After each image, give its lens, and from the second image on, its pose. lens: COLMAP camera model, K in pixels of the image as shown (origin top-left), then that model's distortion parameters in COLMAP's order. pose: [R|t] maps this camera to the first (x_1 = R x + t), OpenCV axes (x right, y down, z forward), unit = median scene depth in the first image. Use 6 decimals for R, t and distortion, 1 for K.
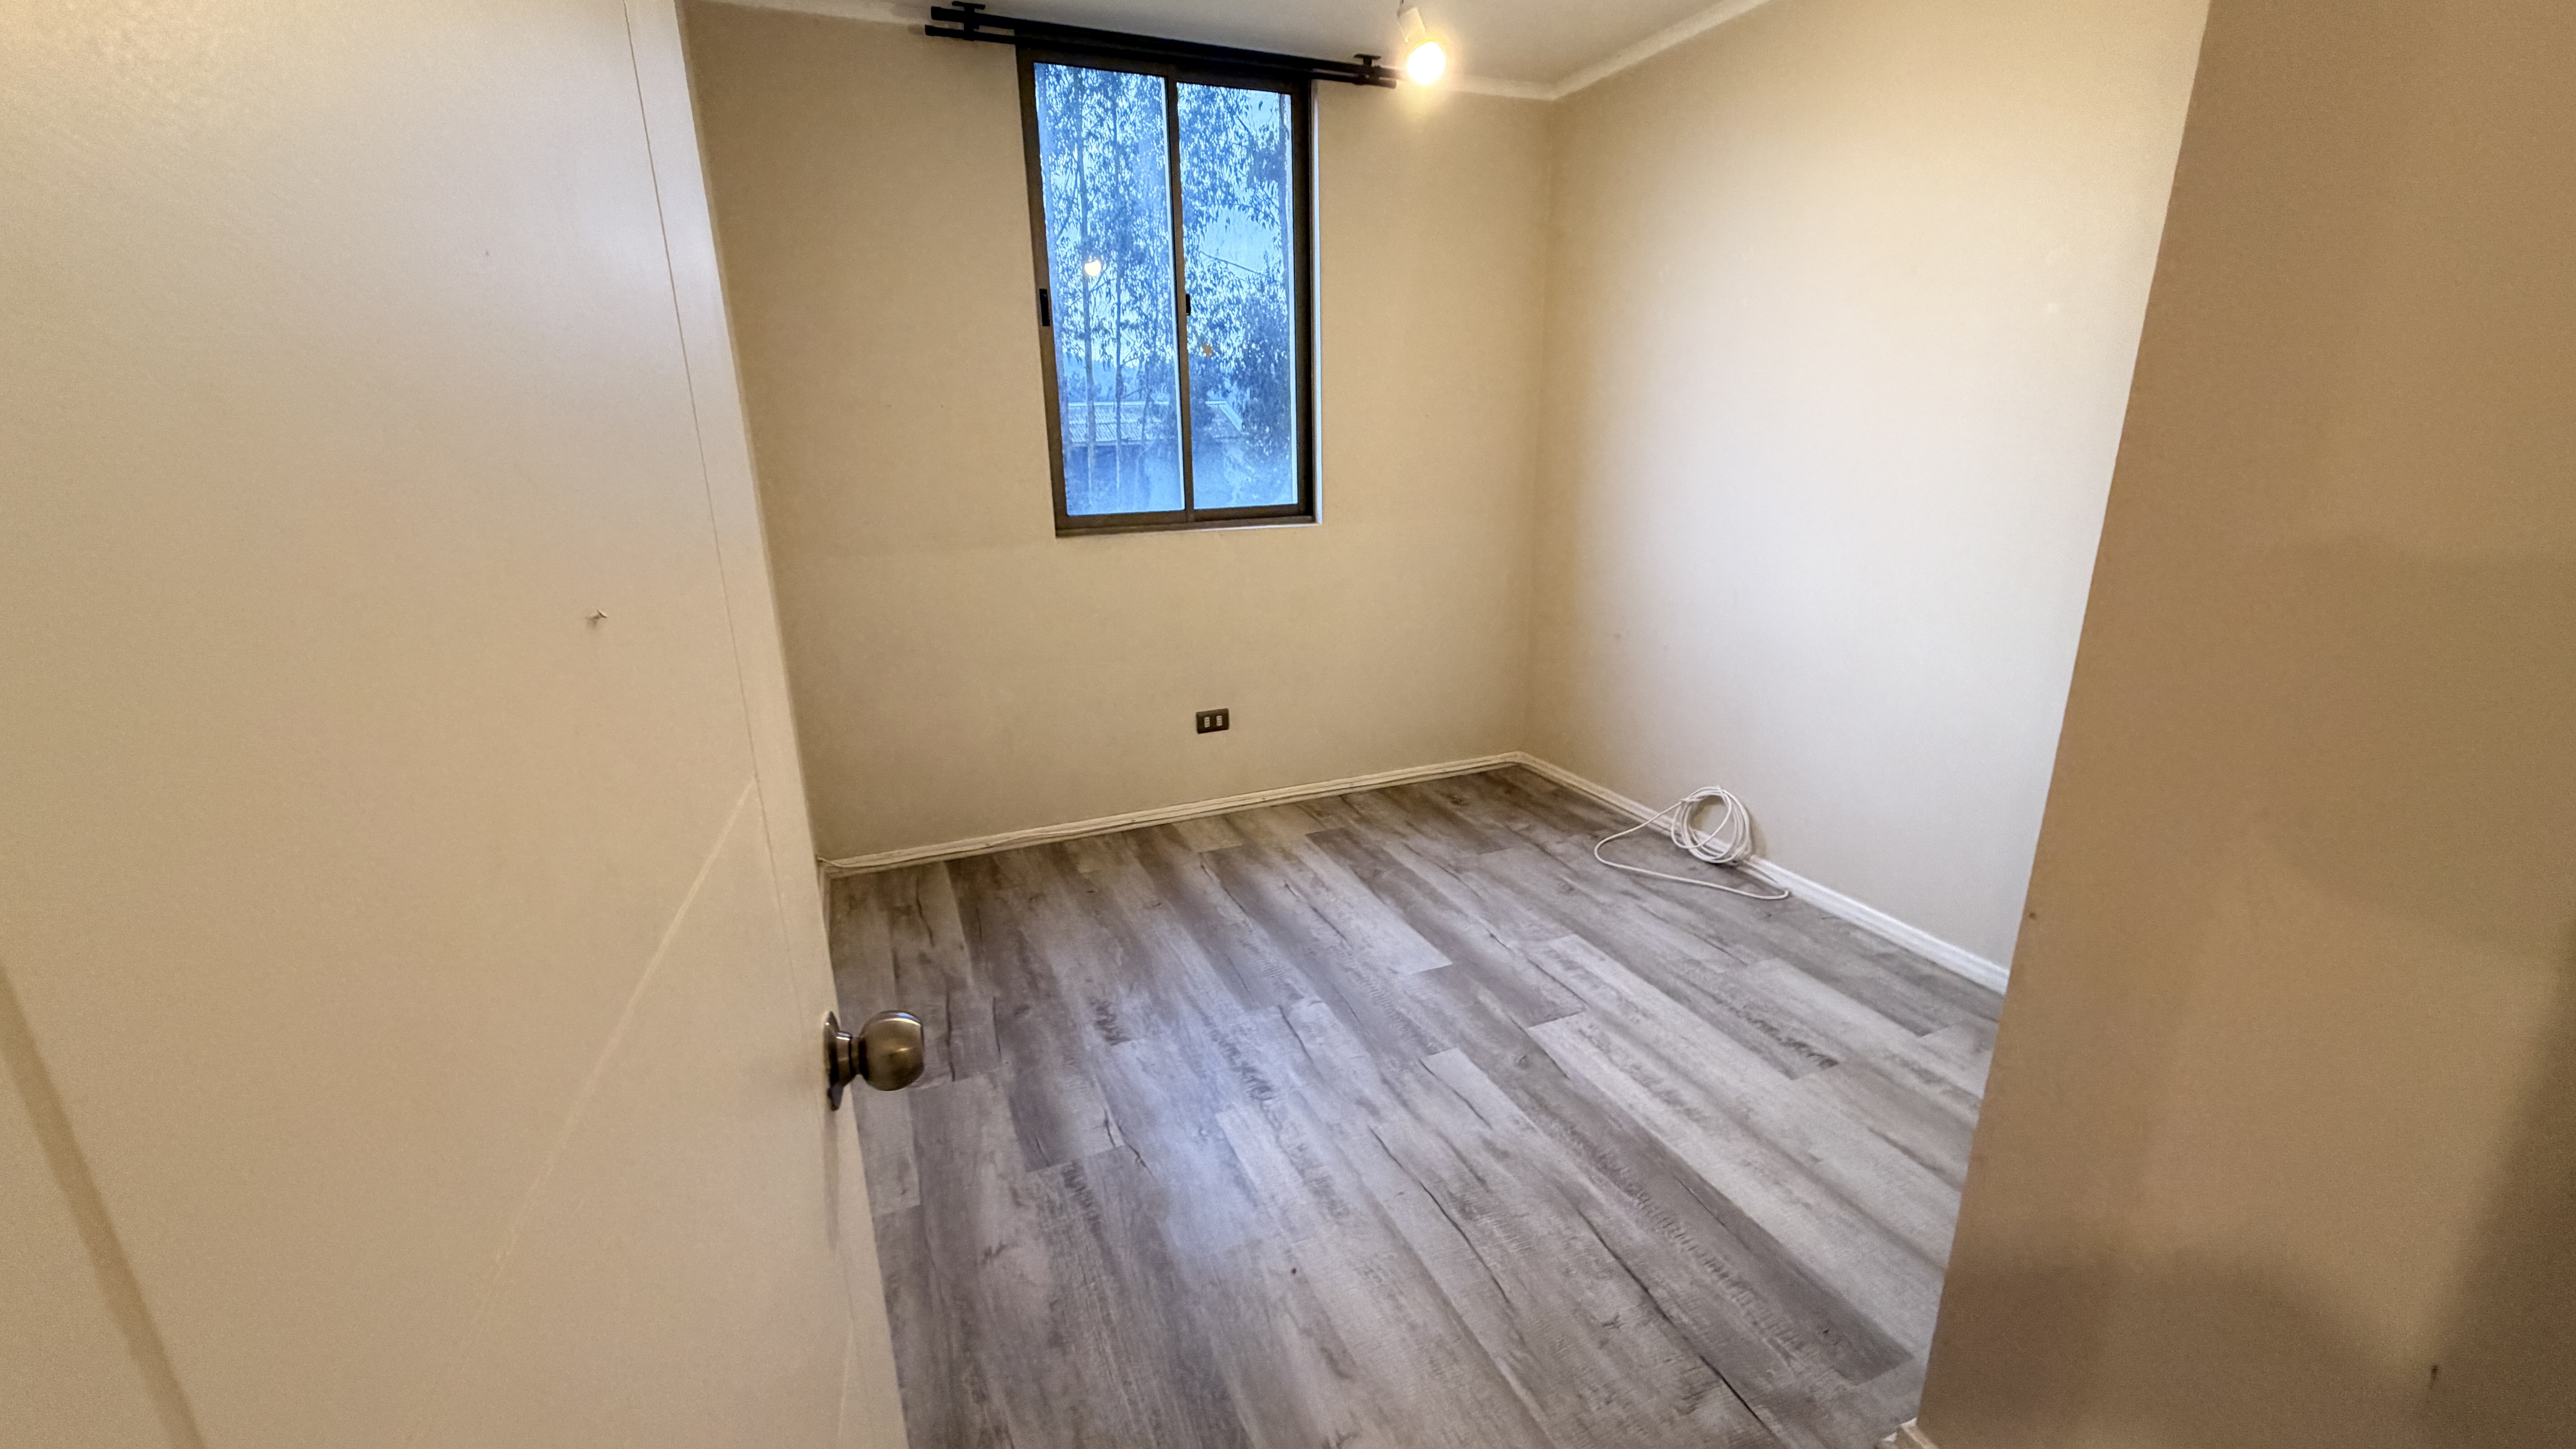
lens RADIAL K [[1020.8, 0, 1278.5], [0, 1020.8, 710.5], [0, 0, 1]] dist [0.000606, -0.000275]
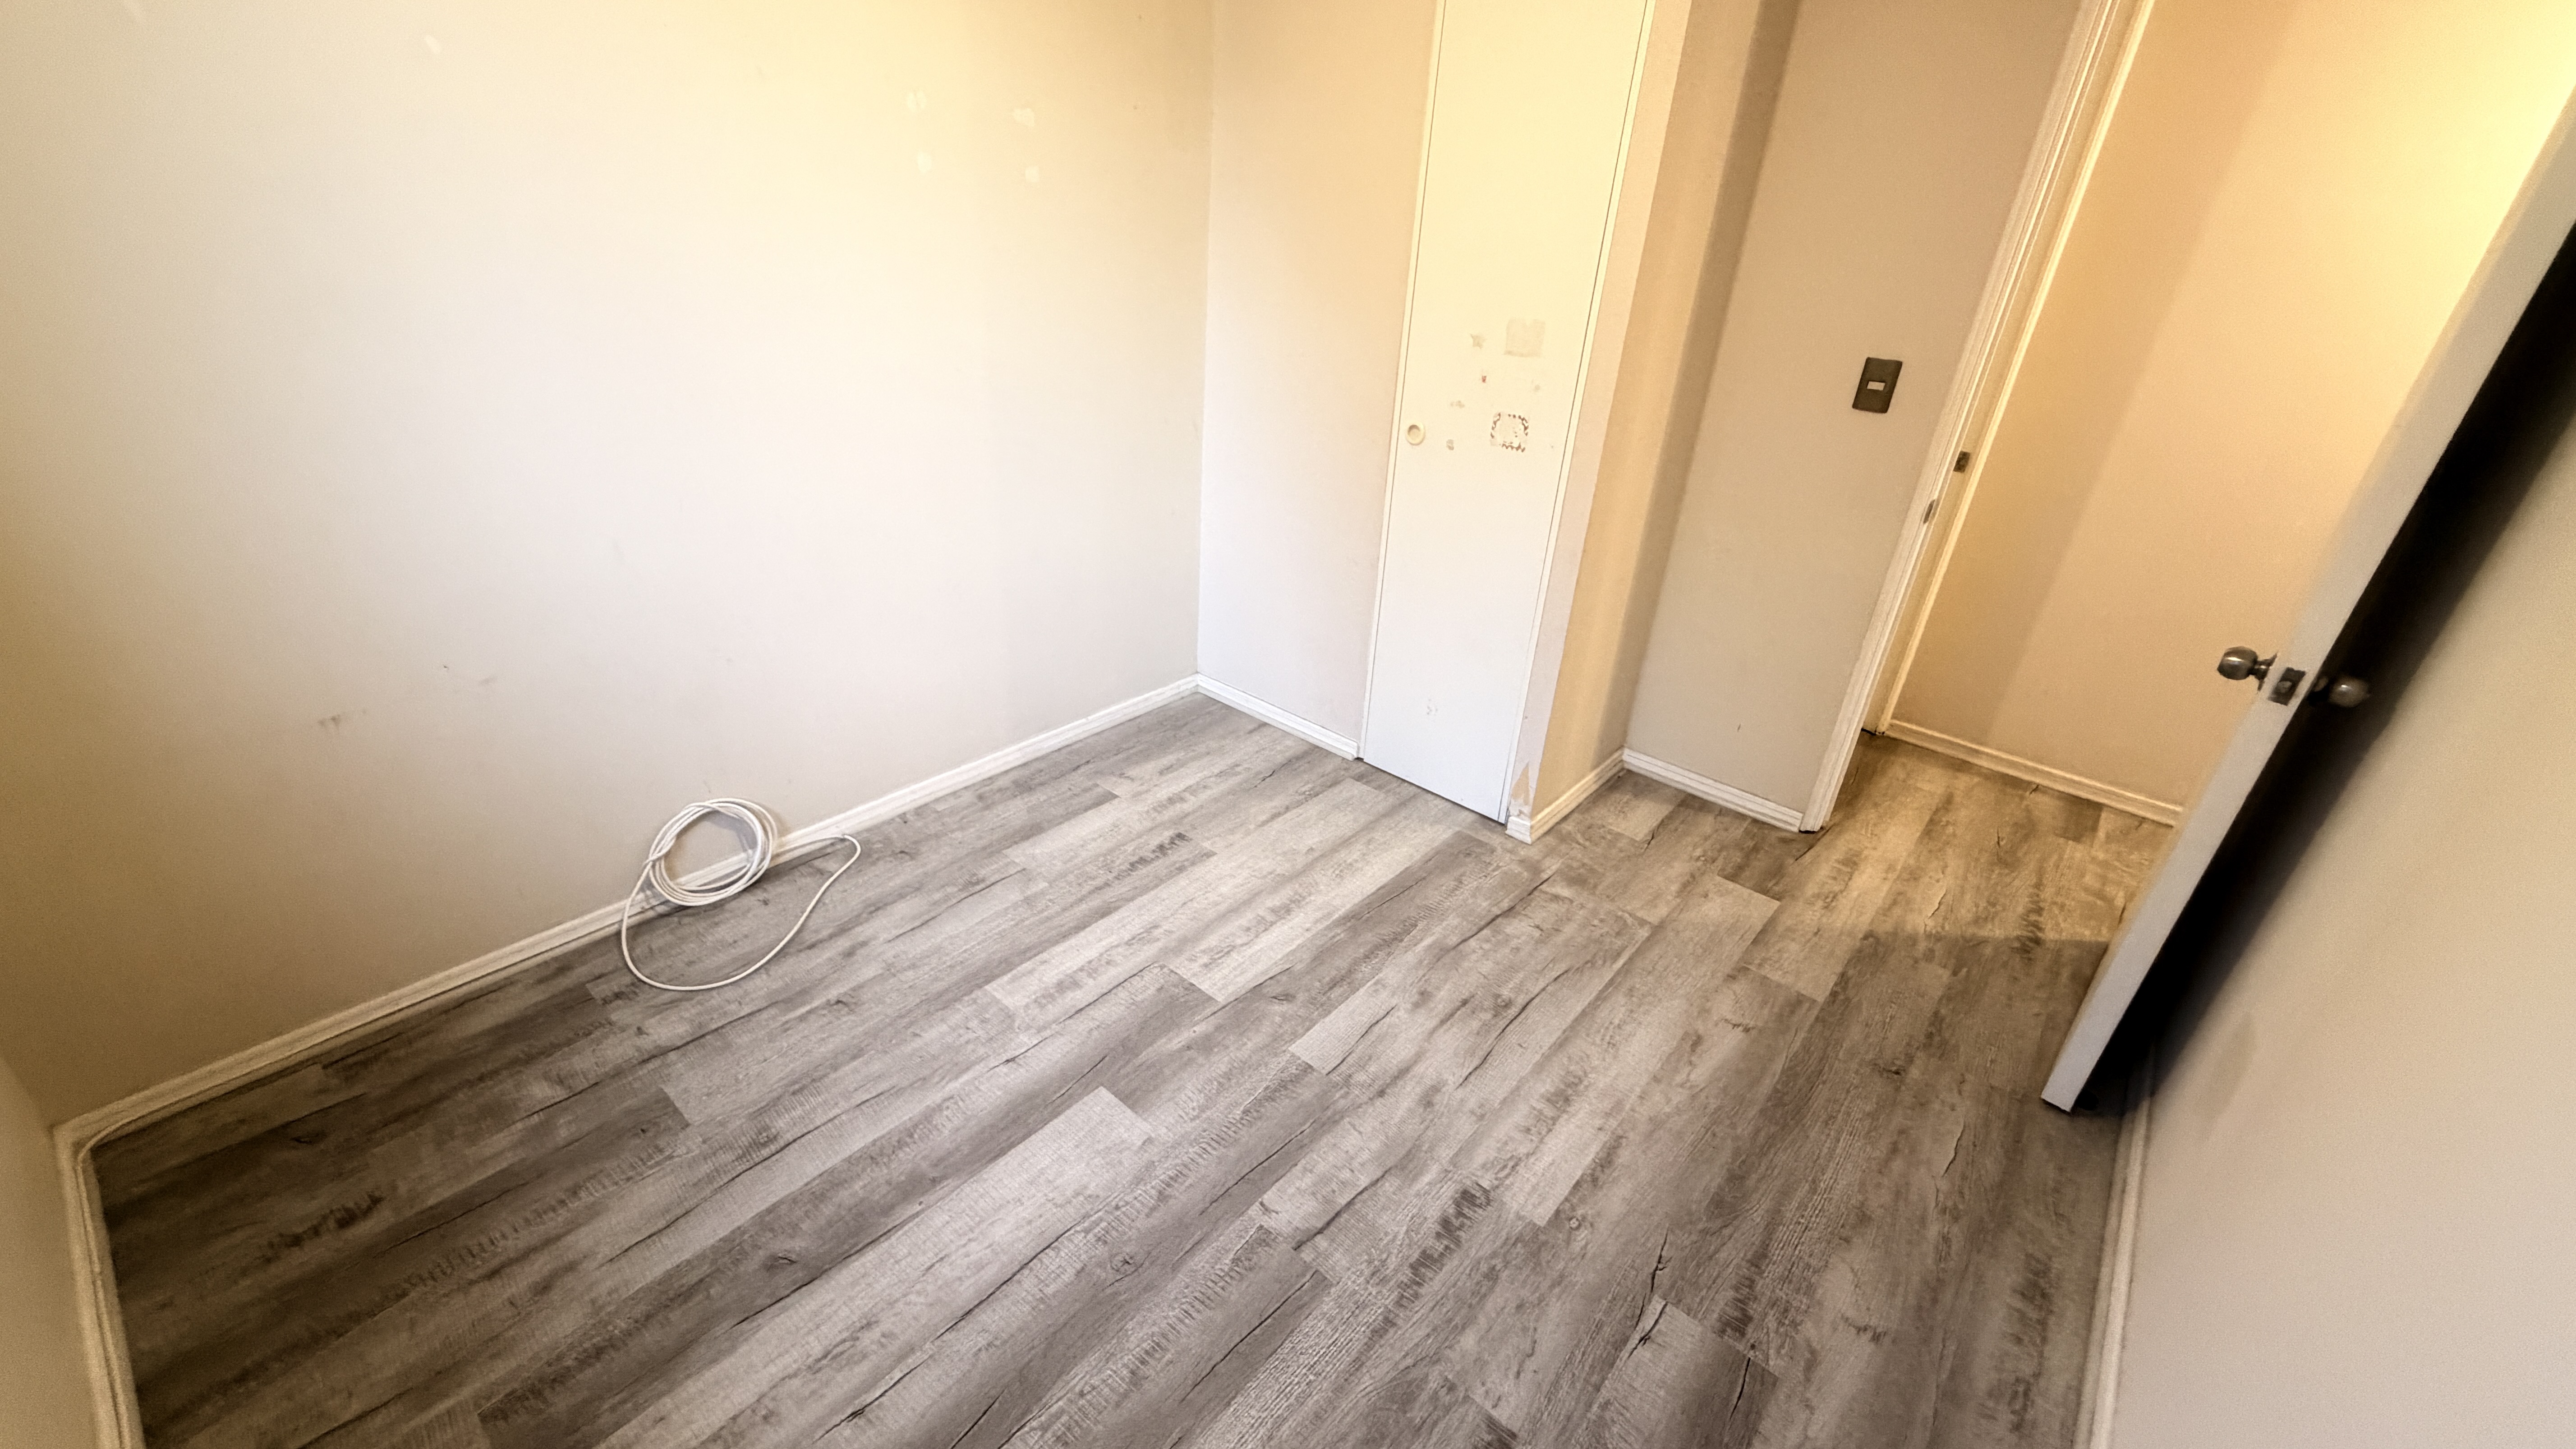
lens RADIAL K [[1020.8, 0, 1294.4], [0, 1020.8, 723.2], [0, 0, 1]] dist [0.000606, -0.000275]
pose [[-0.445912, -0.411281, 0.794991, -0.430337], [0.196727, 0.821431, 0.535304, -0.389077], [-0.873190, 0.395094, -0.285376, 1.169691]]
